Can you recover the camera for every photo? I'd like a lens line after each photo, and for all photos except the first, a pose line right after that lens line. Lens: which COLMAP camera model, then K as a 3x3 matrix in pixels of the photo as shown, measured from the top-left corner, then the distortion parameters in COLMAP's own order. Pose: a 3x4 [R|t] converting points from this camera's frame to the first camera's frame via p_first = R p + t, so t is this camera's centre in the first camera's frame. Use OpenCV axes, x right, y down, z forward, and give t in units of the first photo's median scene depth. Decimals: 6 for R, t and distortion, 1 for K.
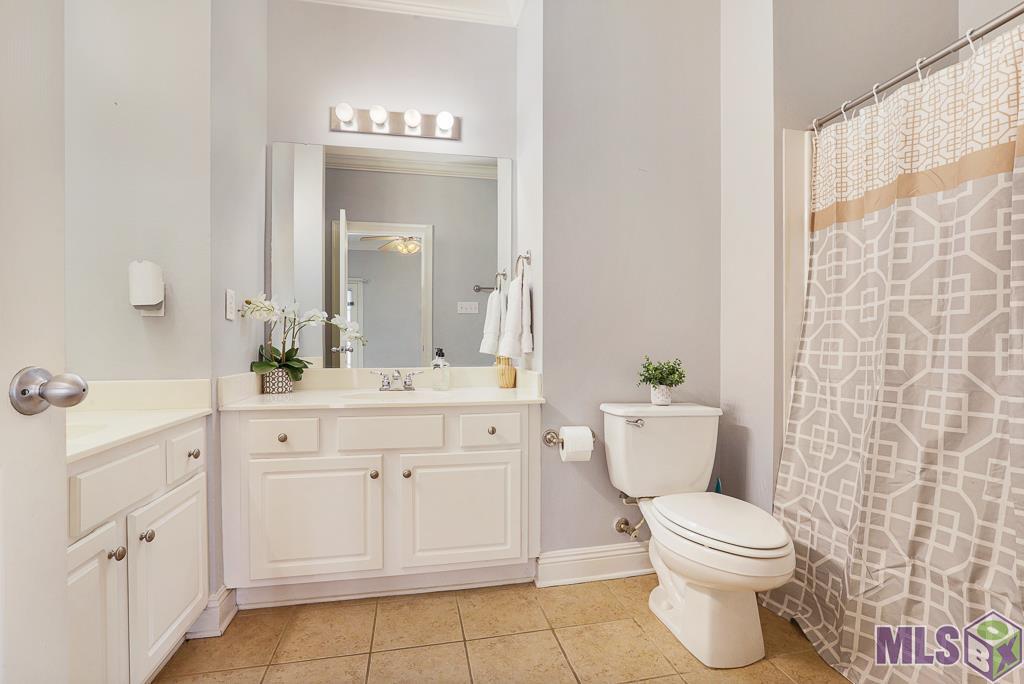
lens RADIAL K [[484.4, 0, 512.0], [0, 484.4, 342.0], [0, 0, 1]] dist [-0.026518, 0.021314]
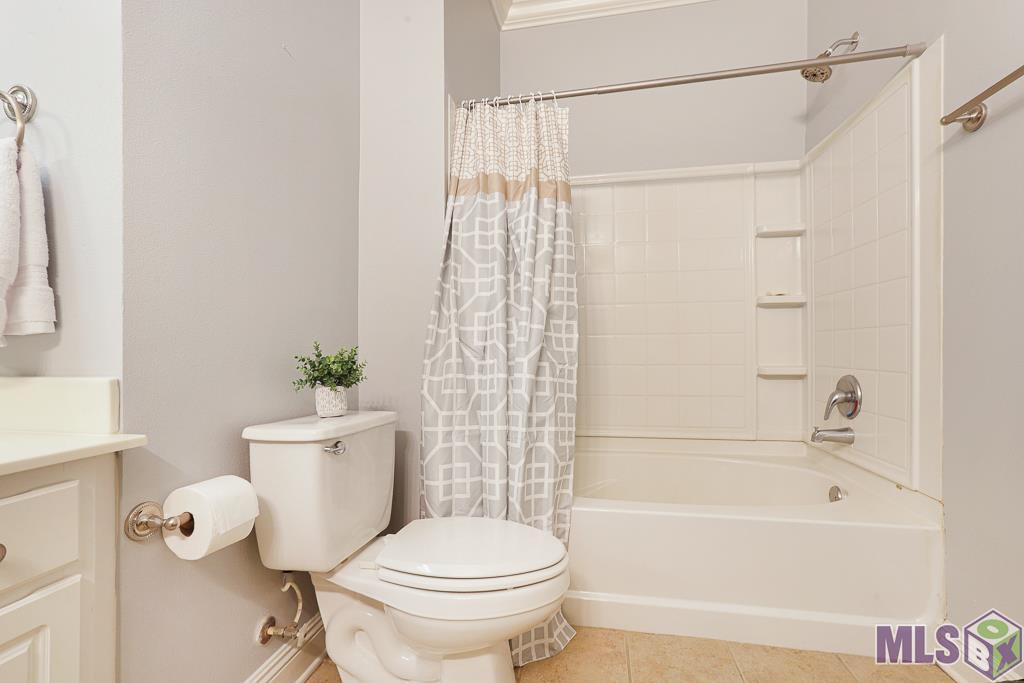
lens RADIAL K [[483.0, 0, 512.0], [0, 483.0, 341.5], [0, 0, 1]] dist [-0.030292, 0.035196]
pose [[0.394103, 0.011571, 0.918993, -0.203502], [-0.007958, 0.999926, -0.009177, 0.032741], [-0.919032, -0.003697, 0.394166, 0.514116]]
